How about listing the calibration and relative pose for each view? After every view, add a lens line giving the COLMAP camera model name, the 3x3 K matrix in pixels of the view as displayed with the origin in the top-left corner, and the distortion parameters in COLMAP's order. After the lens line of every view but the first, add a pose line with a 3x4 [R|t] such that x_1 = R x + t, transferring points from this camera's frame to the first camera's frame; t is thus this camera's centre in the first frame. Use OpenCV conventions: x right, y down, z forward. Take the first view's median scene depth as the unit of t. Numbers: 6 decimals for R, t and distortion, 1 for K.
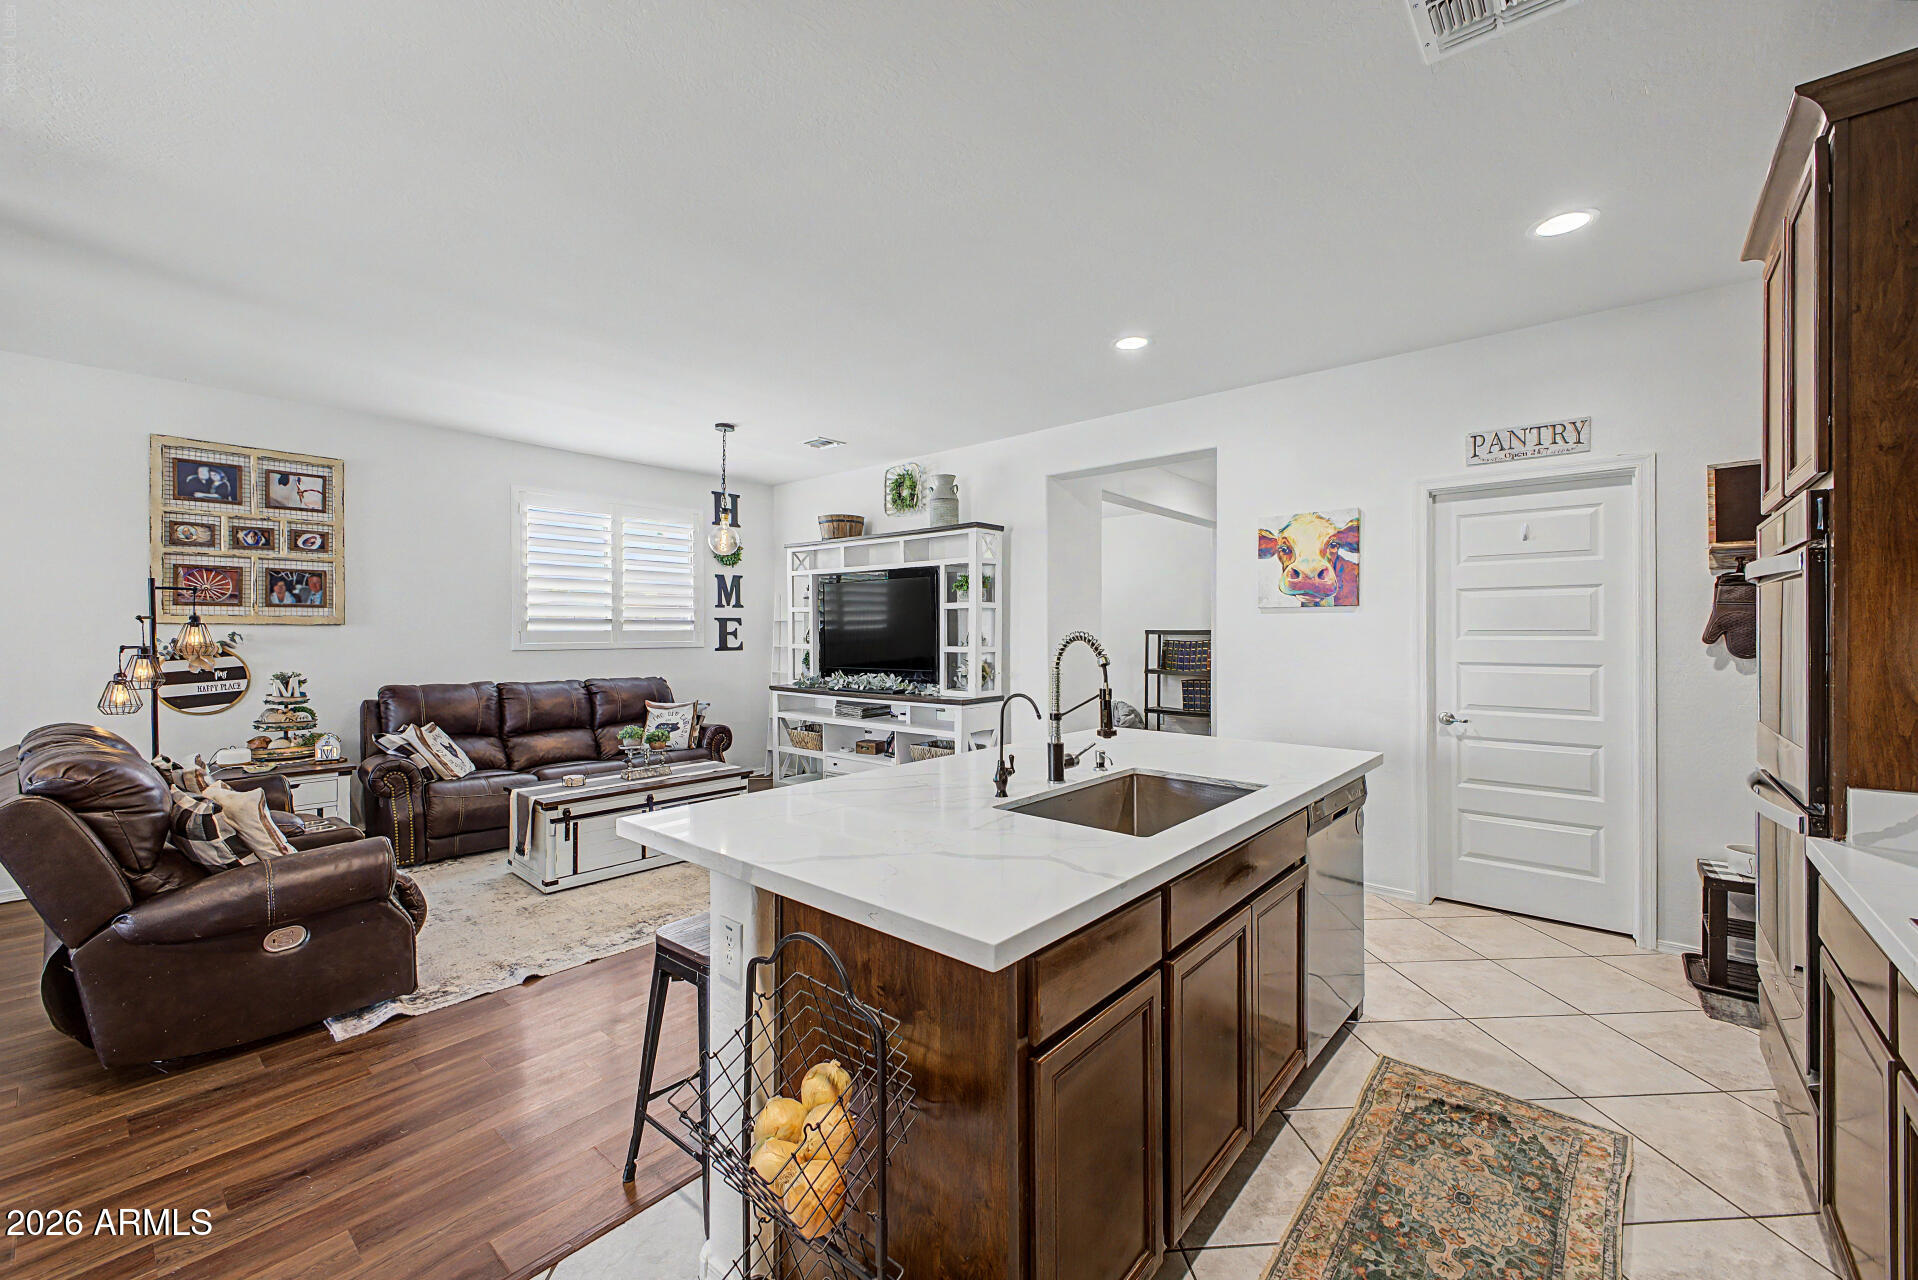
lens RADIAL K [[759.5, 0, 965.8], [0, 759.5, 635.4], [0, 0, 1]] dist [0.019856, -0.006213]
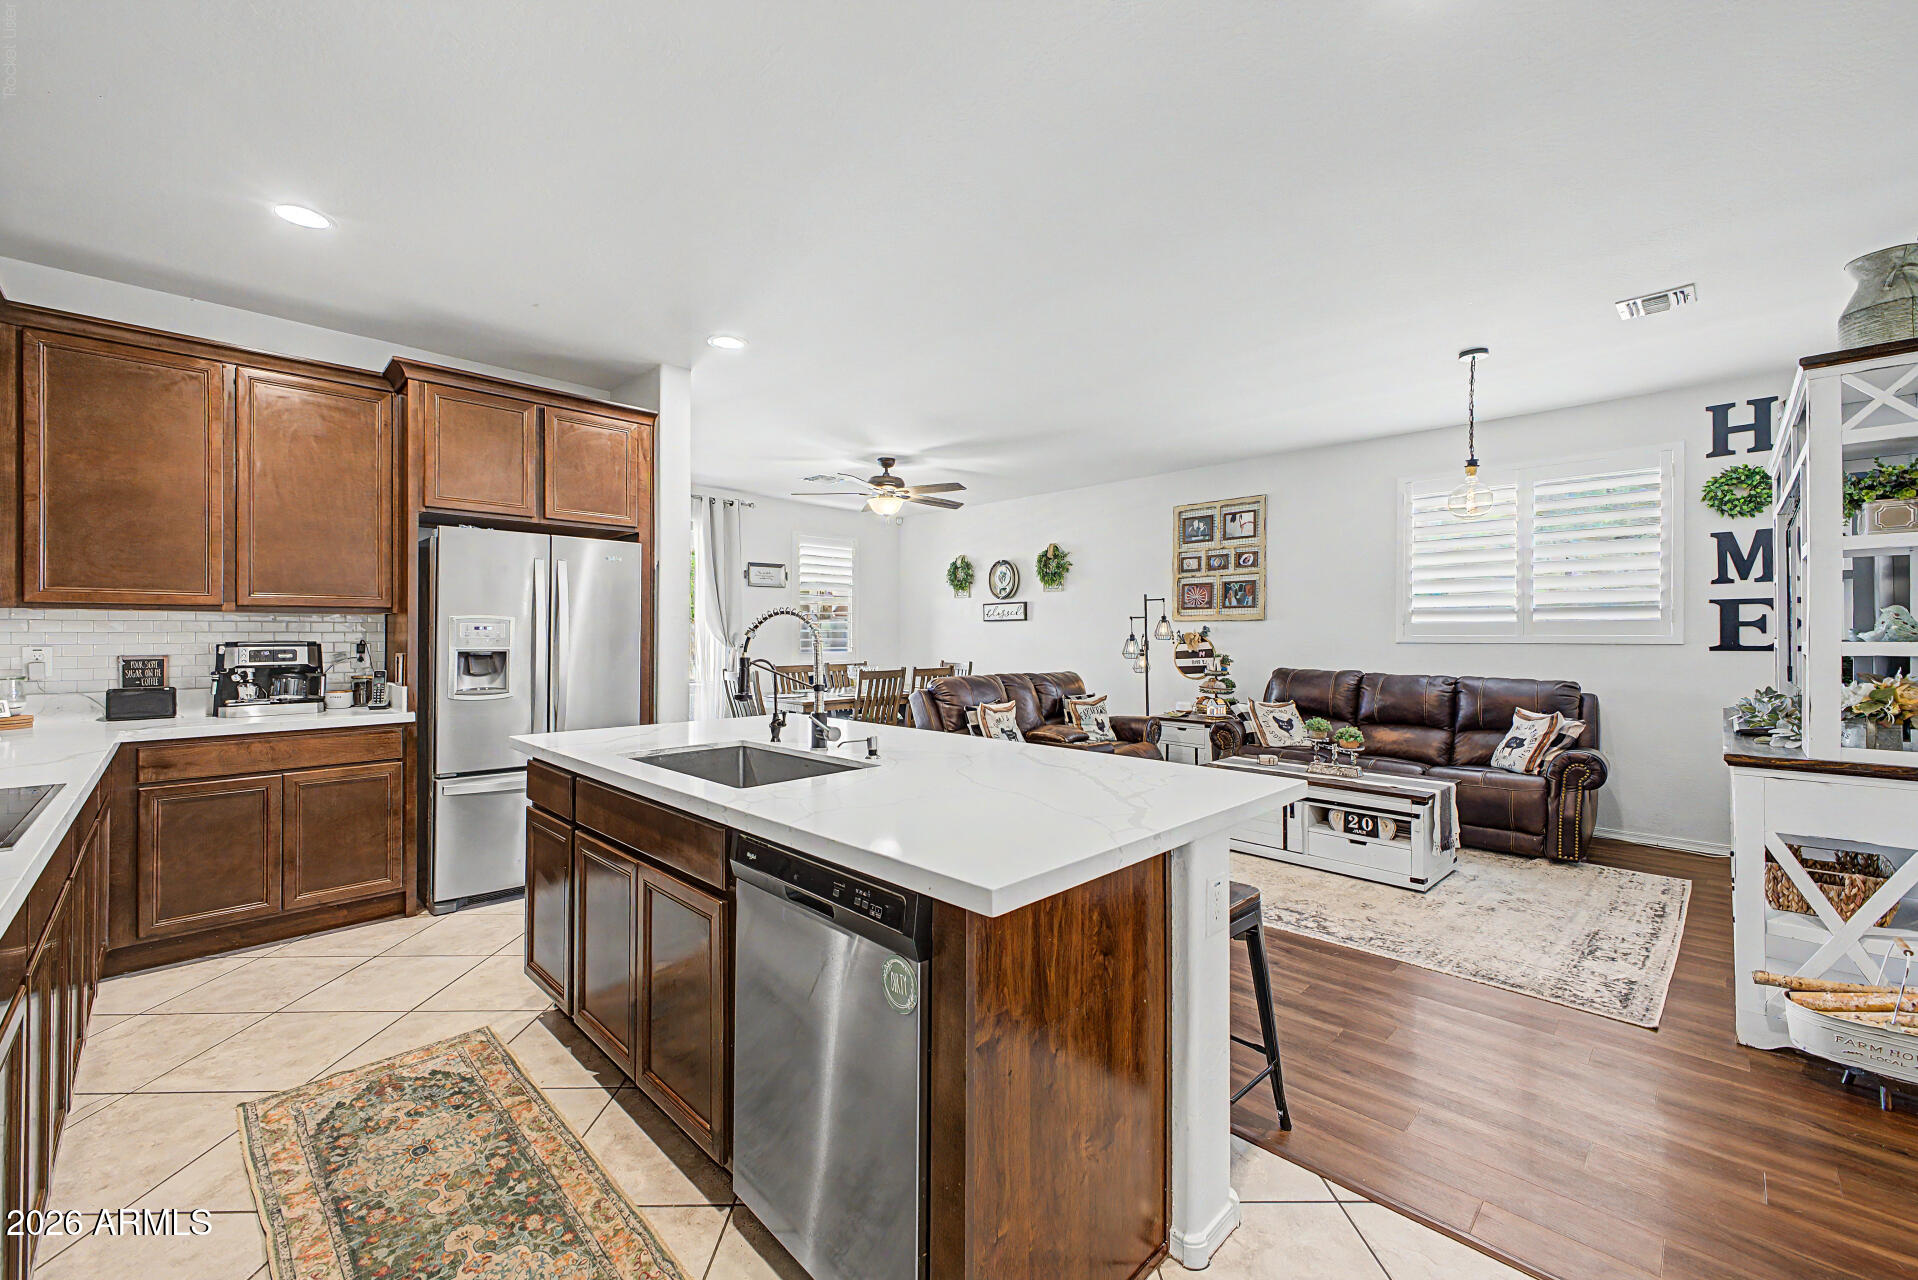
lens RADIAL K [[759.5, 0, 965.8], [0, 759.5, 635.4], [0, 0, 1]] dist [0.019856, -0.006213]
pose [[-0.067609, 0.000095, -0.997712, 0.565326], [-0.004641, 0.999989, 0.000410, 0.015383], [0.997701, 0.004658, -0.067607, 0.616705]]
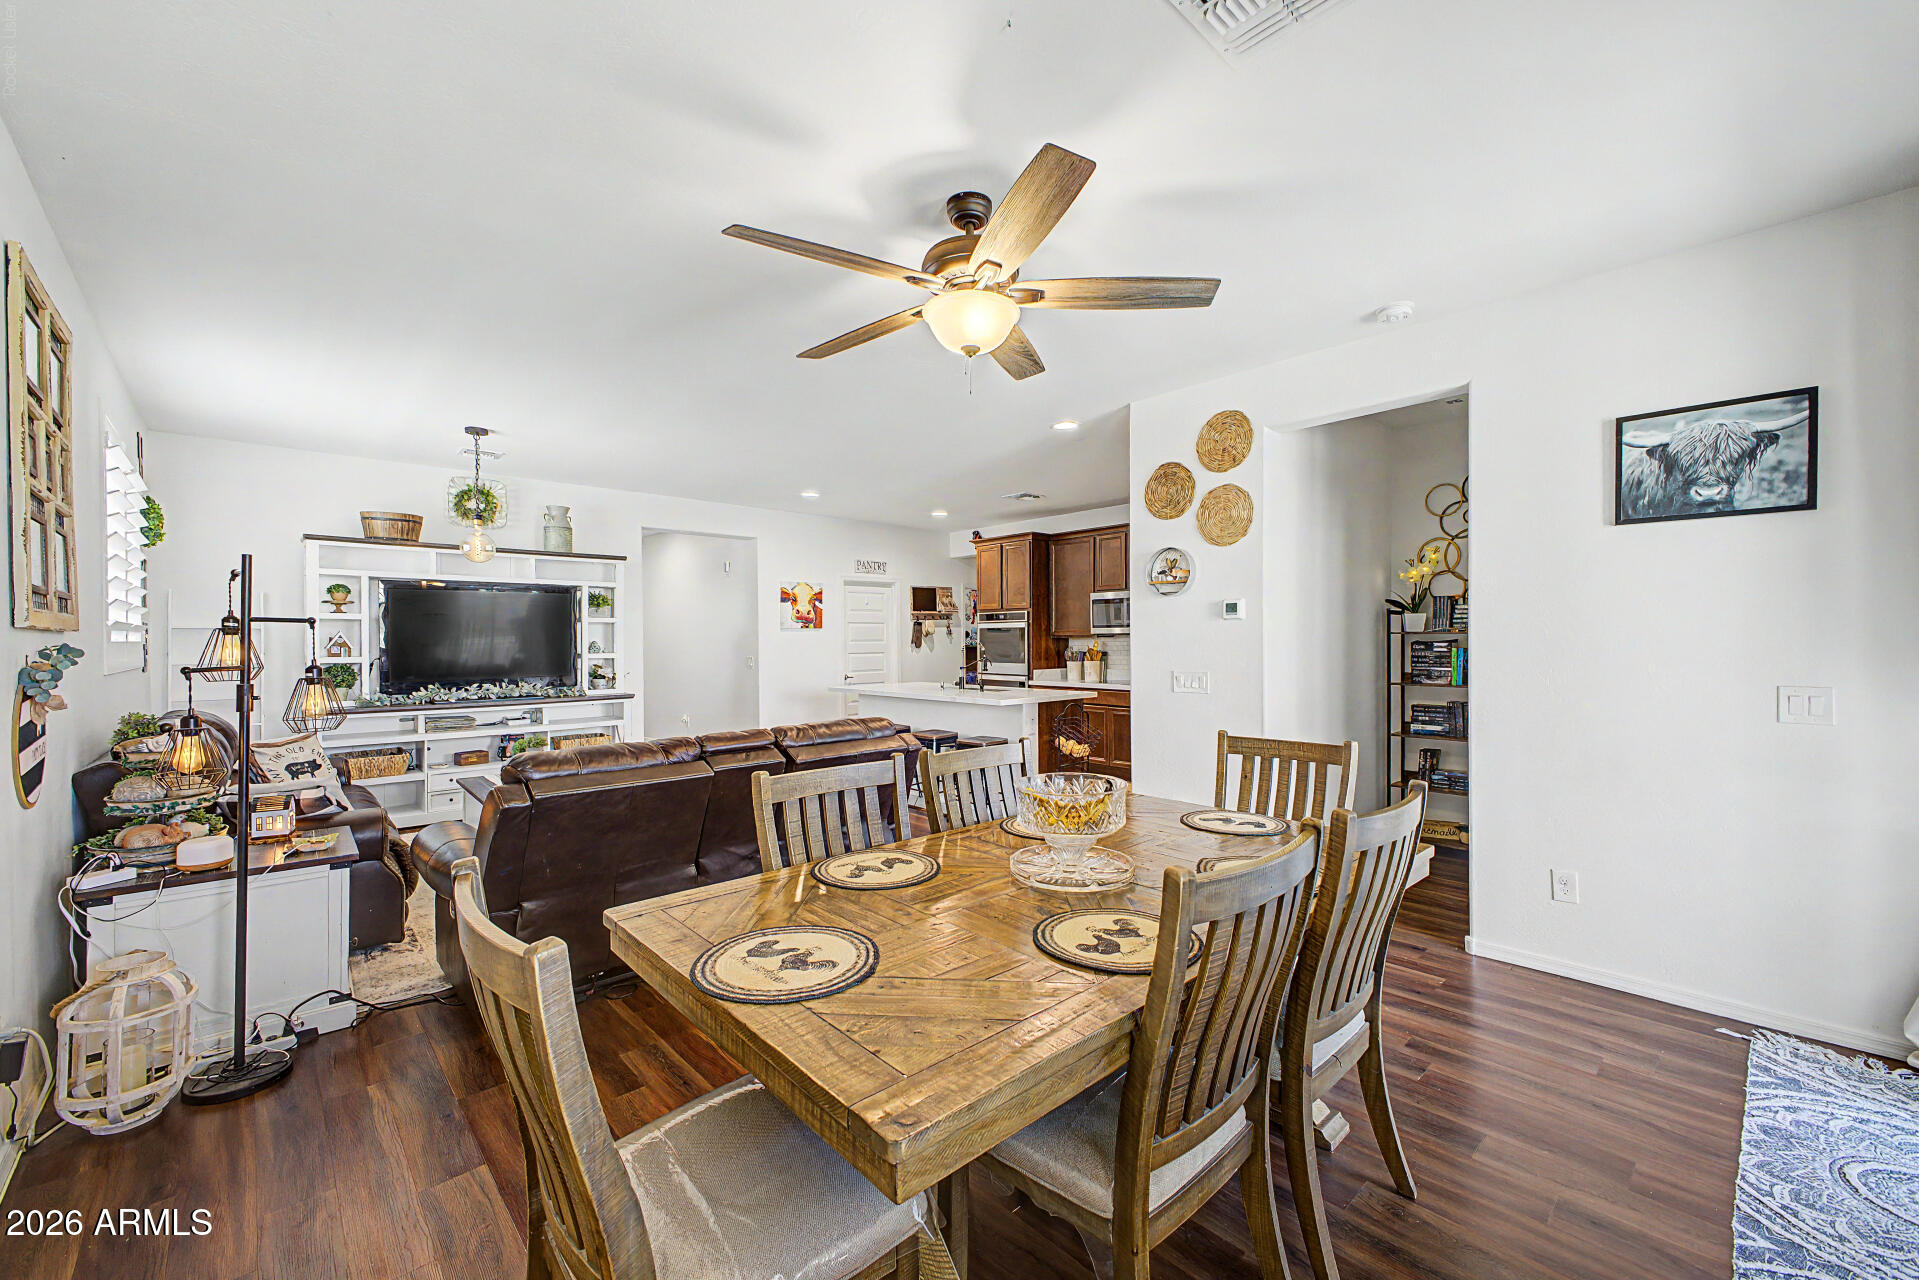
lens RADIAL K [[744.4, 0, 963.1], [0, 744.4, 634.6], [0, 0, 1]] dist [0.000495, -0.000159]
pose [[0.114429, 0.006488, 0.993410, -1.344600], [0.009432, 0.999927, -0.007617, -0.001780], [-0.993387, 0.010241, 0.114359, 0.320643]]
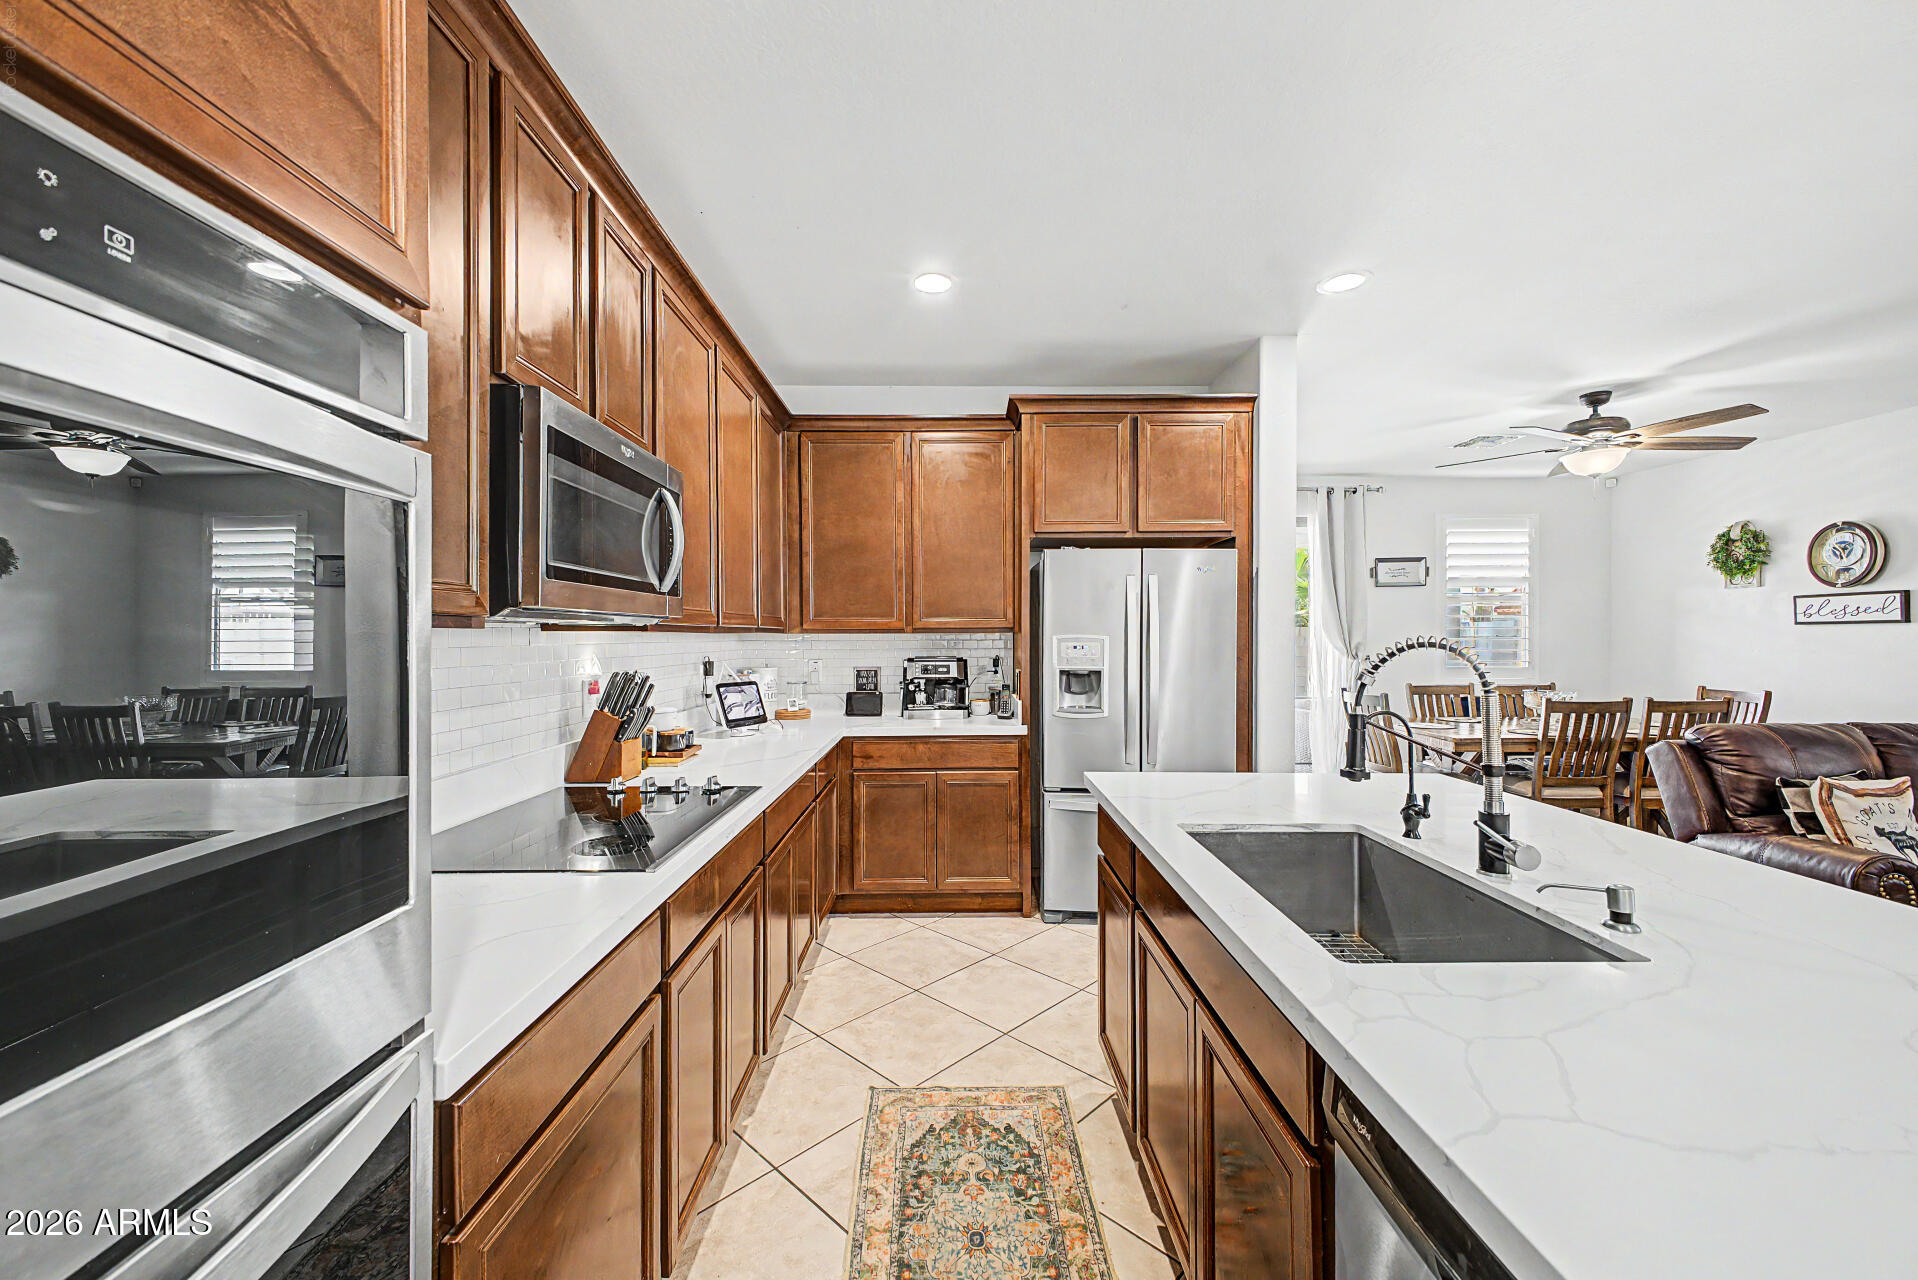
lens RADIAL K [[760.0, 0, 956.1], [0, 760.0, 636.1], [0, 0, 1]] dist [0.016604, -0.004684]
pose [[-0.751619, 0.002027, -0.659594, 0.428639], [-0.001311, 0.999989, 0.004567, -0.004447], [0.659596, 0.004297, -0.751608, 0.572757]]
